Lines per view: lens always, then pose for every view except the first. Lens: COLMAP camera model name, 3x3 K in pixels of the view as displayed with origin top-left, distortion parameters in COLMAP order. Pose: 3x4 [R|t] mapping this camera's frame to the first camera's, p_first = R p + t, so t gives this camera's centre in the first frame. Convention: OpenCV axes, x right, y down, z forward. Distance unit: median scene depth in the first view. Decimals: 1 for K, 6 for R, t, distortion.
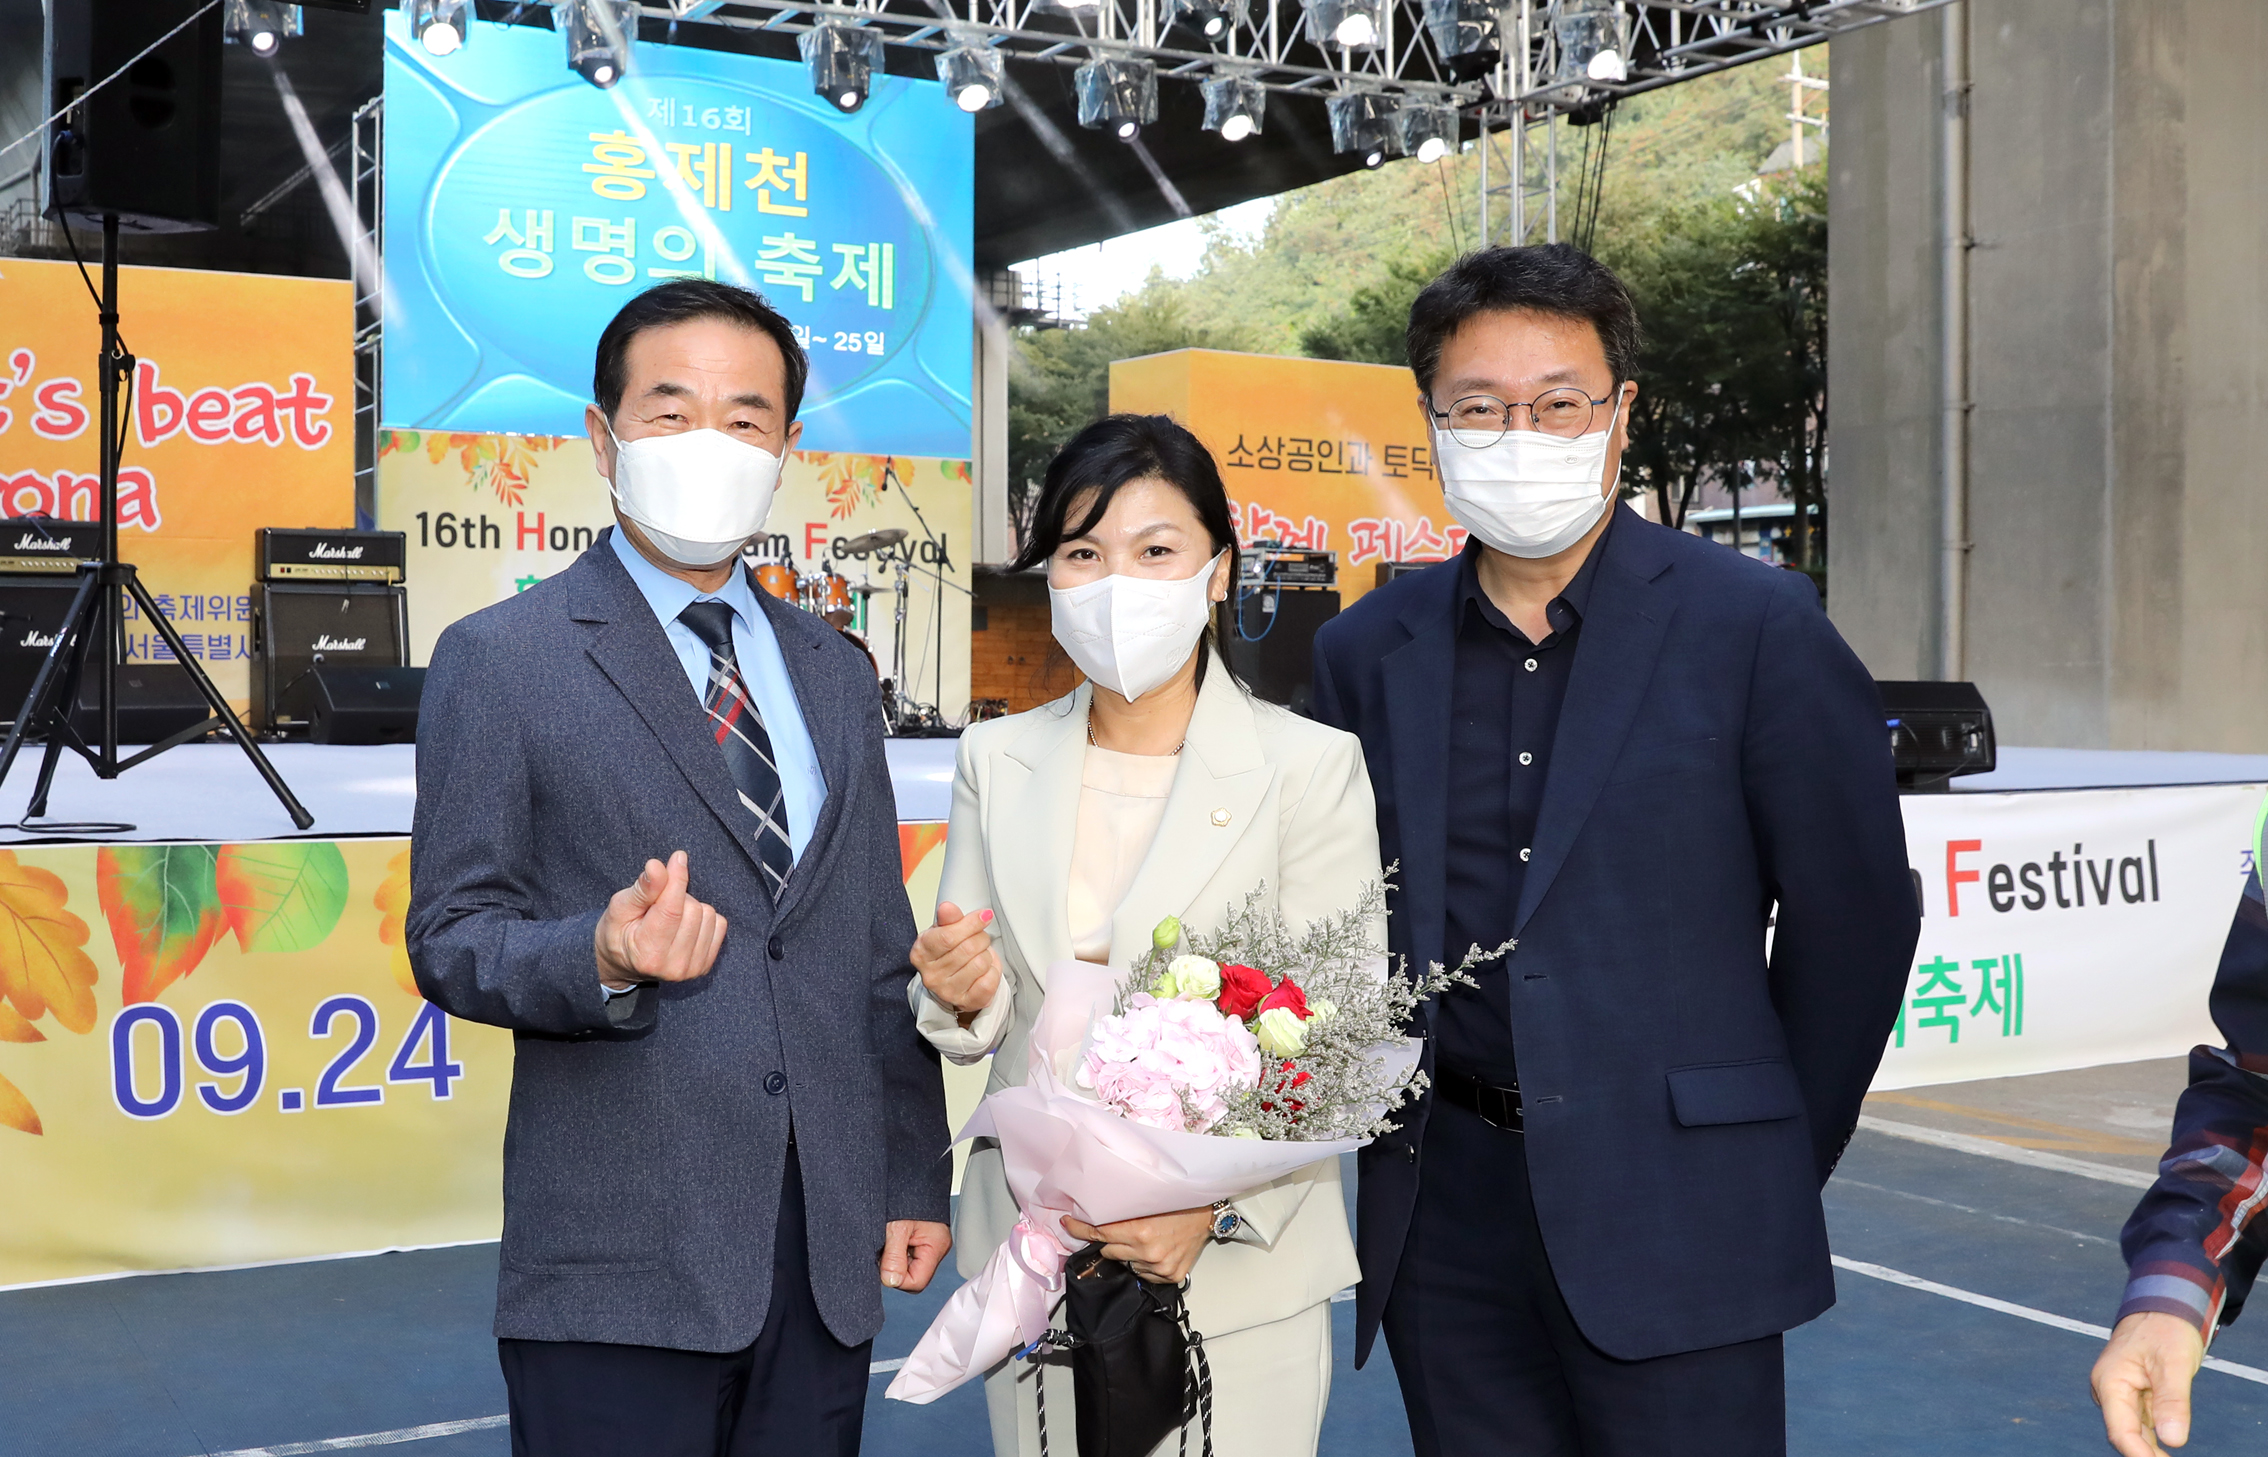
lens RADIAL K [[2549.5, 0, 959.9], [0, 2549.5, 830.4], [0, 0, 1]] dist [-0.121923, 0.105880]
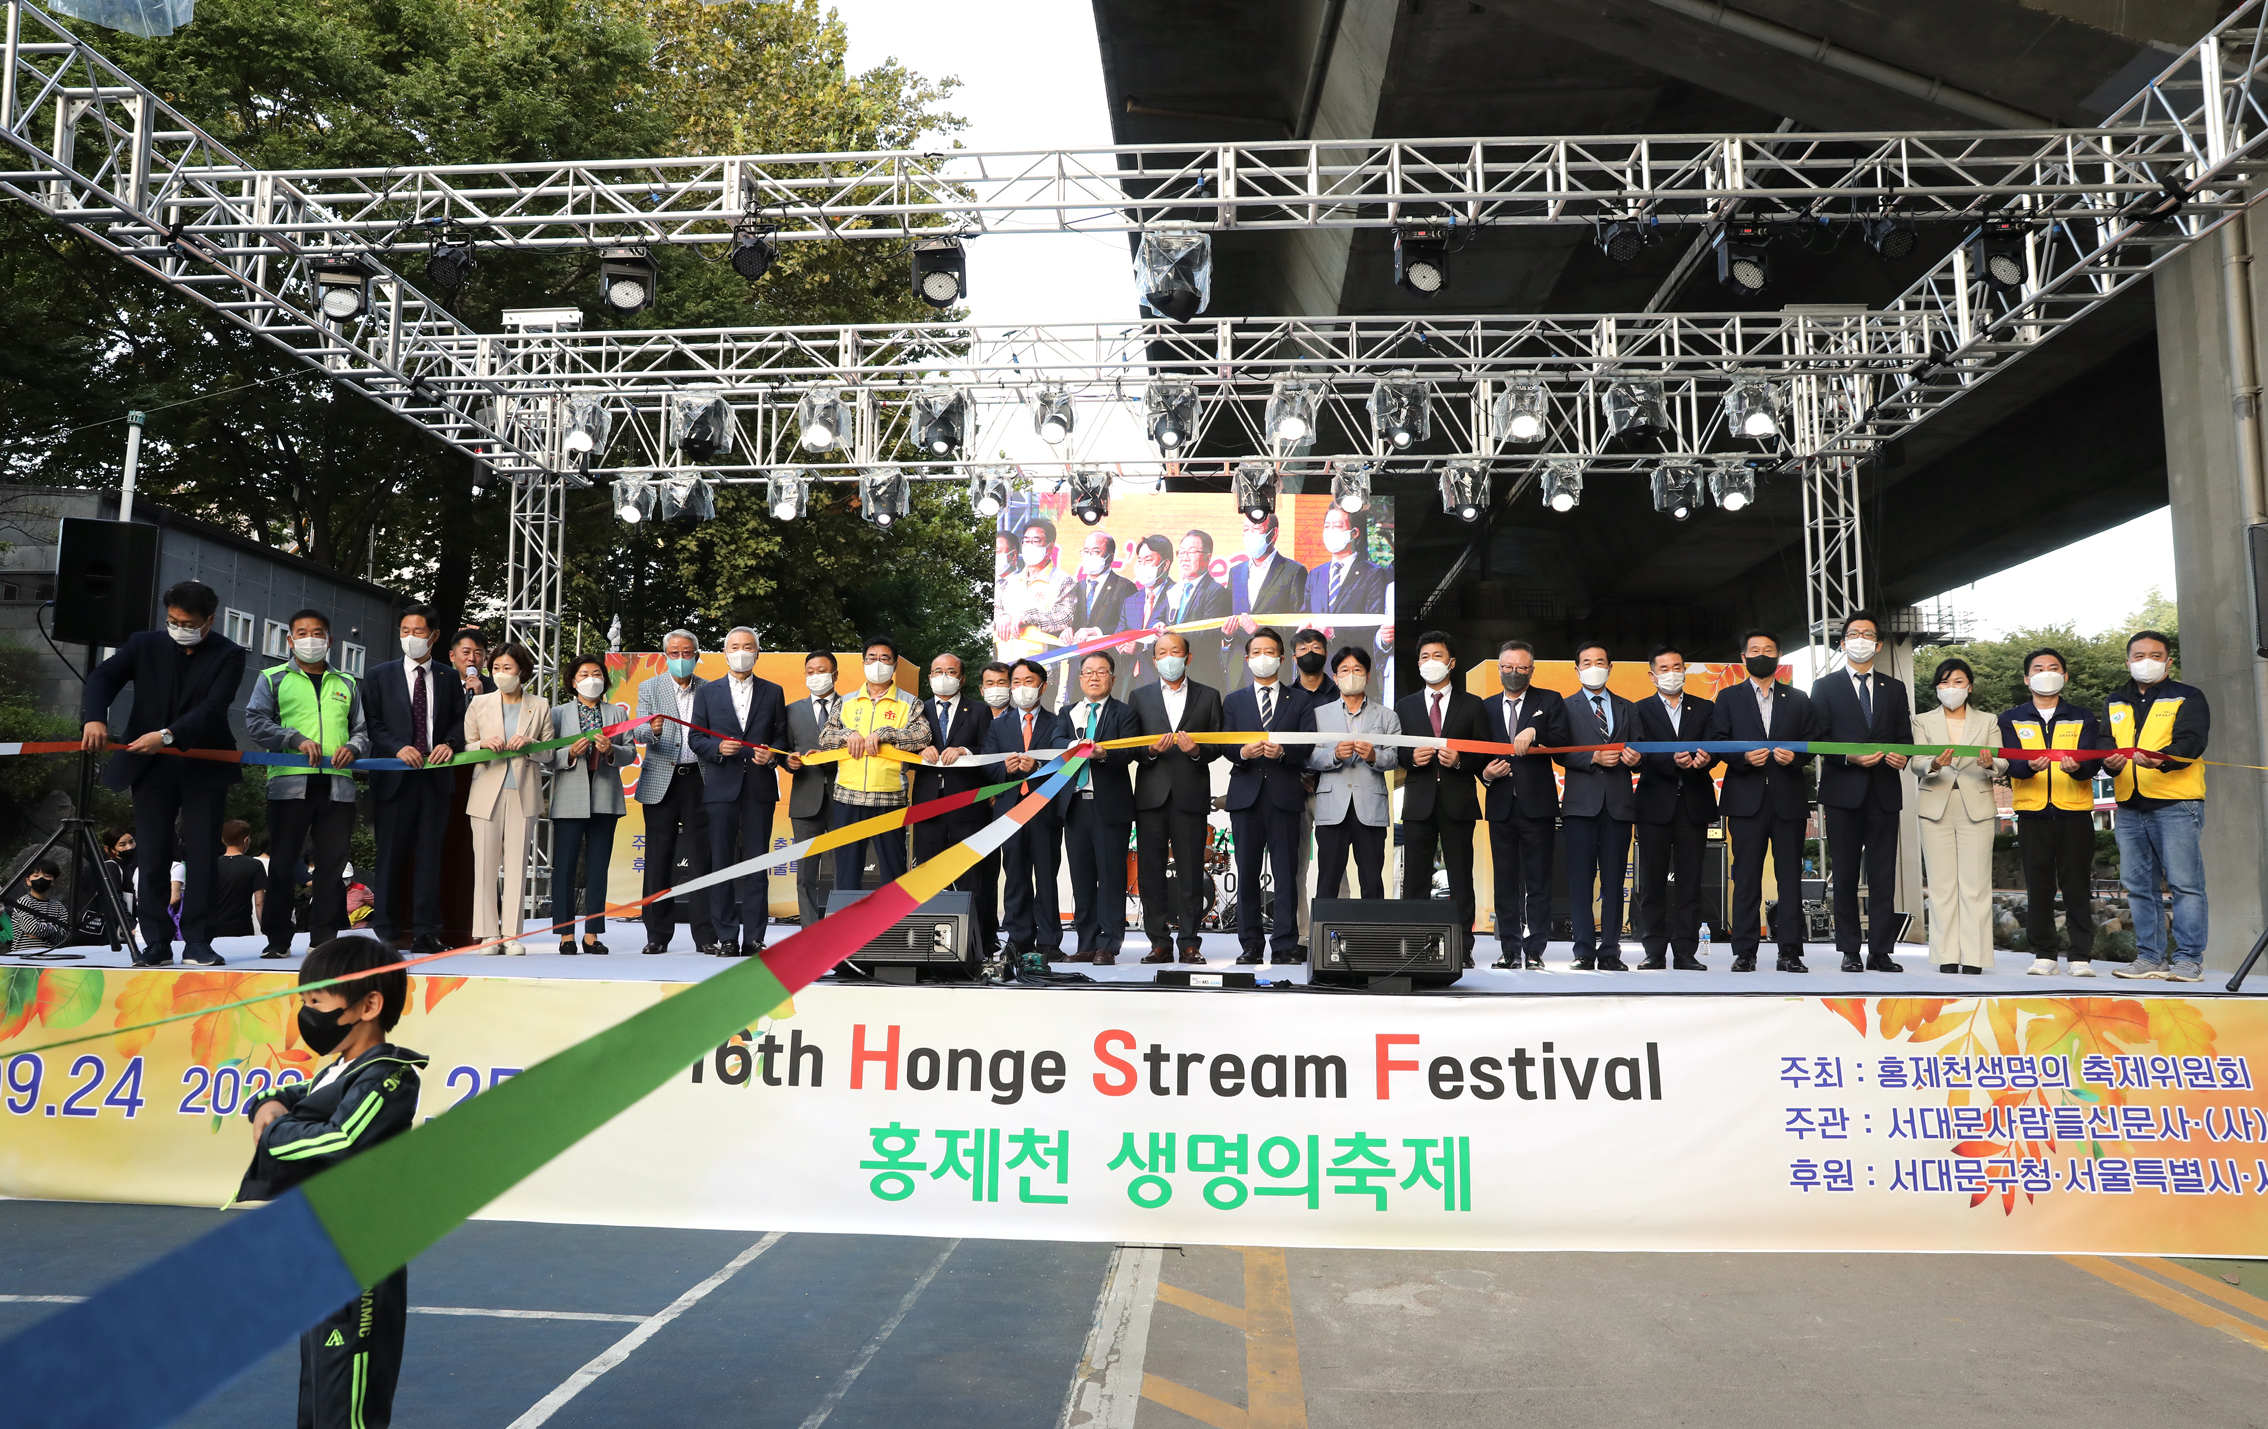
lens RADIAL K [[1587.3, 0, 1130.6], [0, 1587.3, 732.7], [0, 0, 1]] dist [-0.116944, 0.095632]
pose [[0.855707, -0.042280, -0.515731, 0.379100], [-0.039990, 0.988273, -0.147370, -0.012217], [0.515914, 0.146729, 0.843981, 0.162800]]
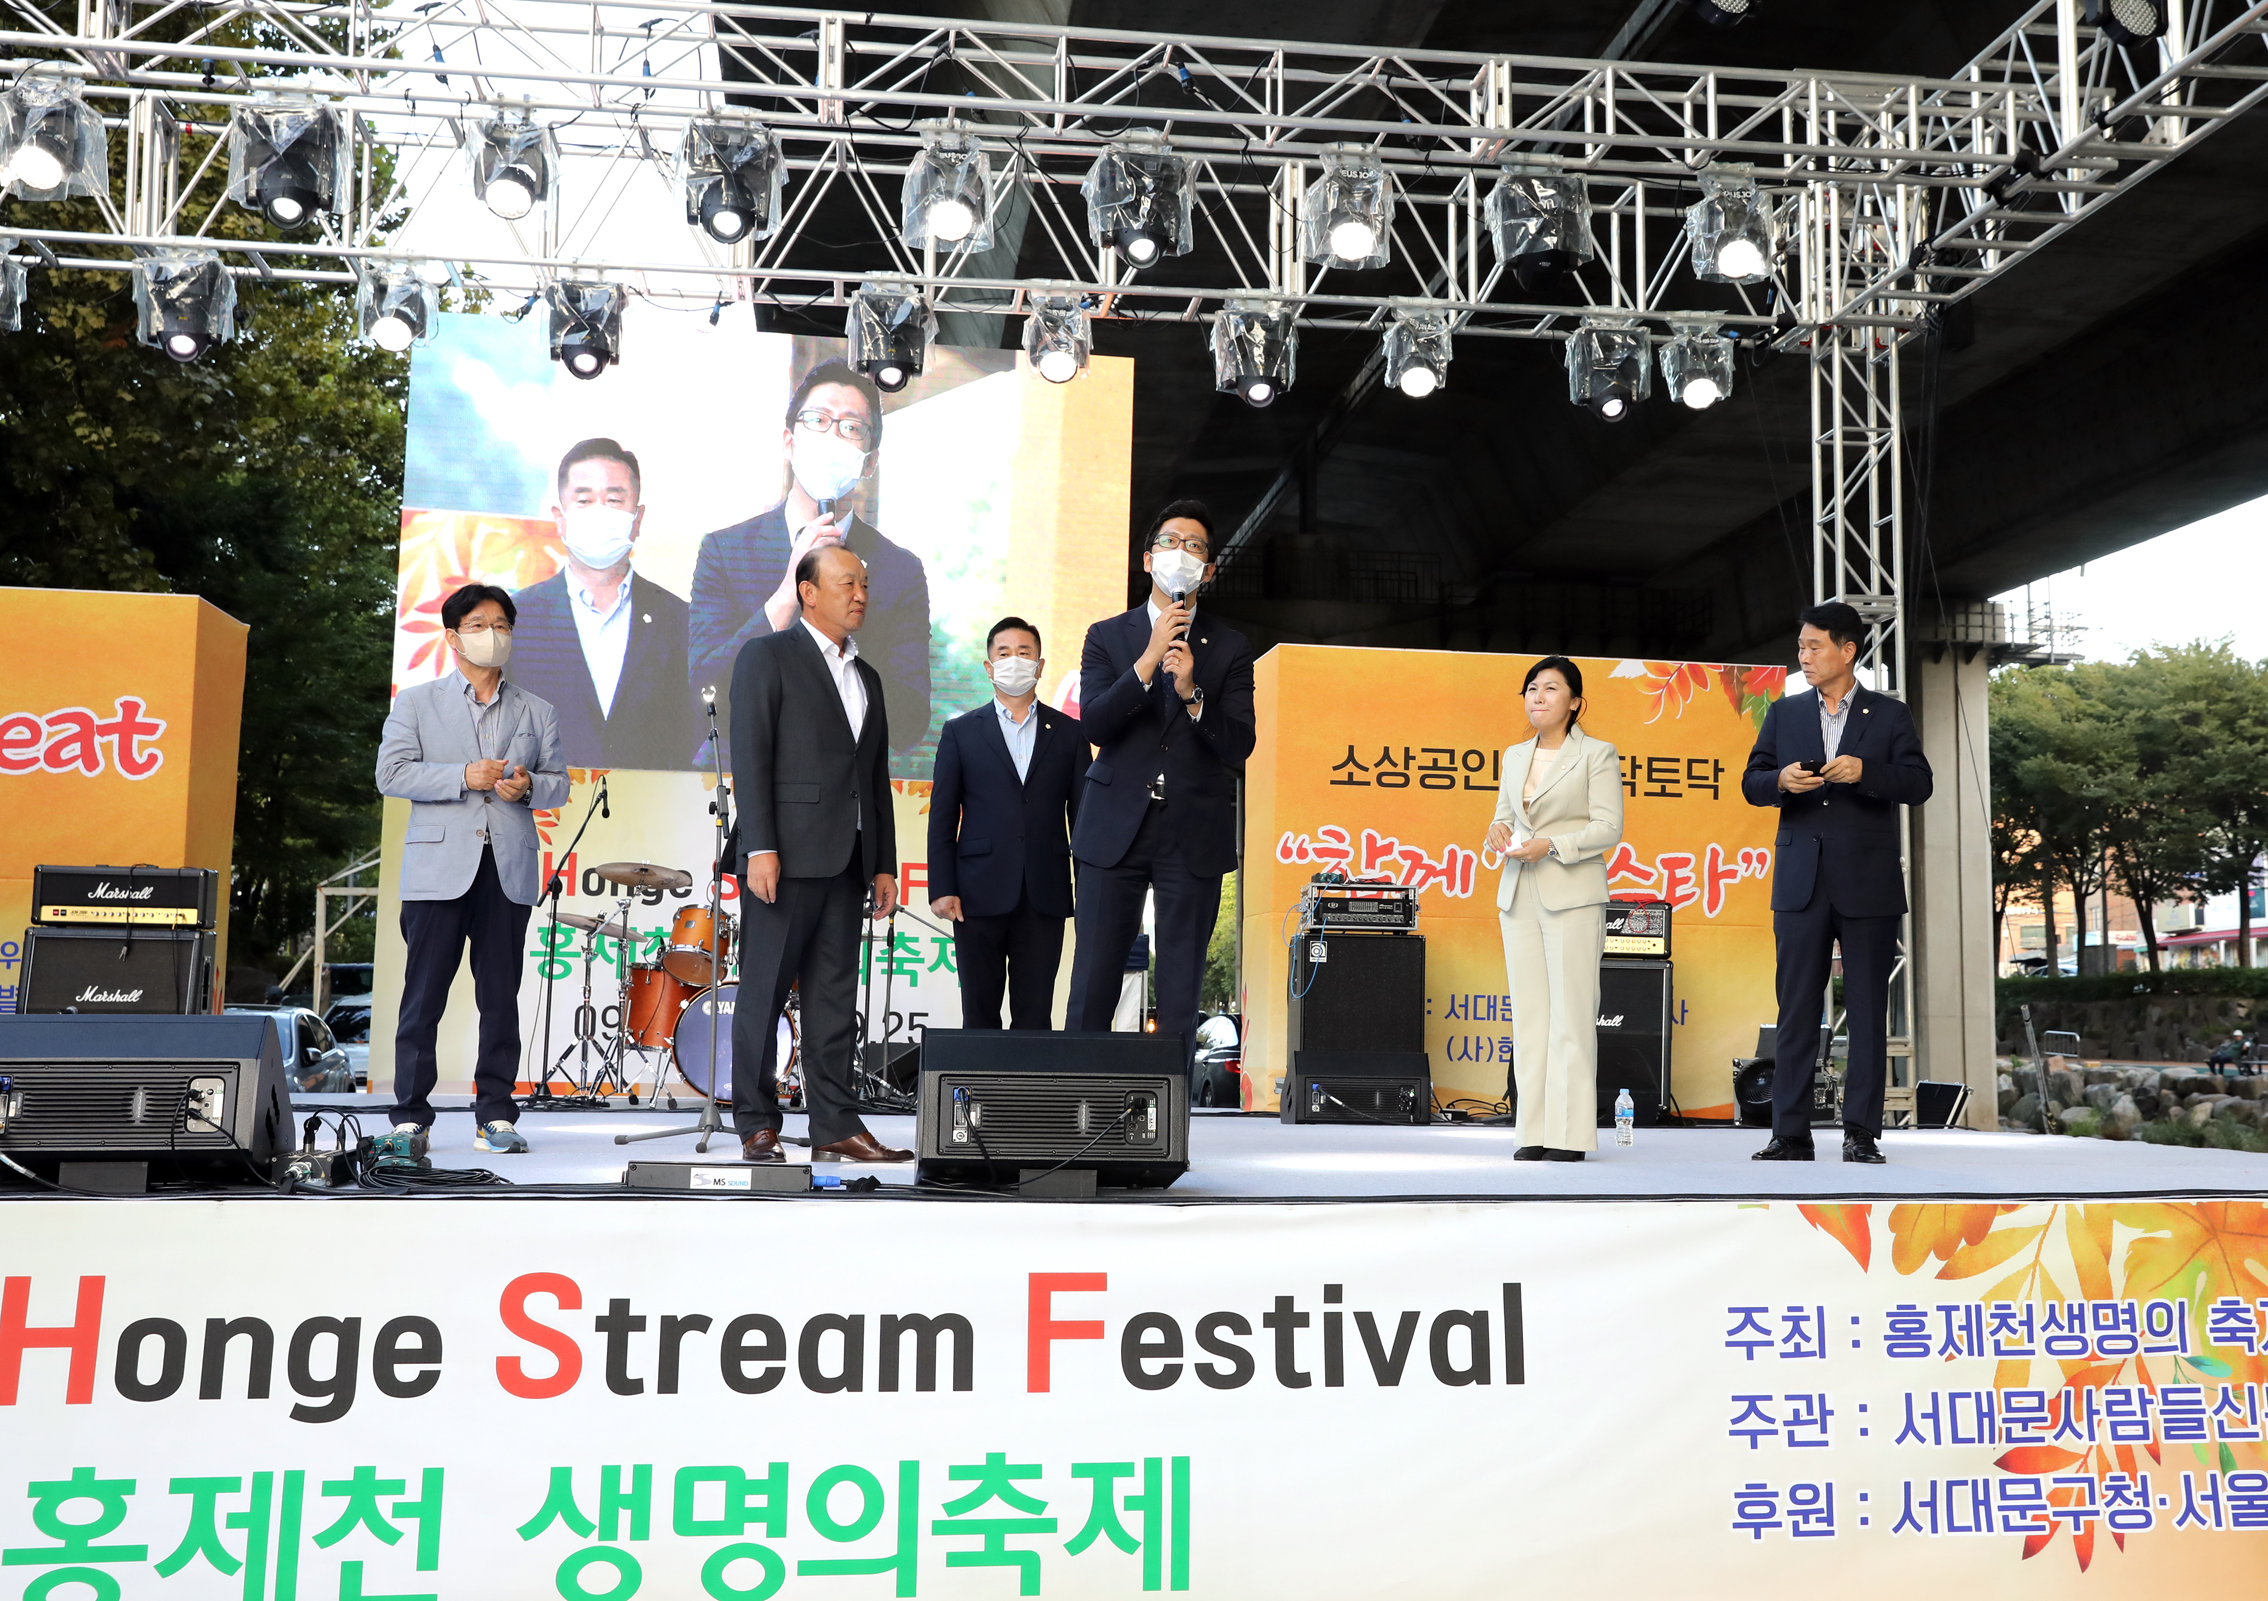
lens RADIAL K [[2715.1, 0, 1324.7], [0, 2715.1, 767.7], [0, 0, 1]] dist [-0.018323, 0.135585]
pose [[0.950695, -0.025210, -0.309102, 0.381682], [-0.026923, 0.986219, -0.163239, -0.006872], [0.308958, 0.163512, 0.936915, 0.188502]]
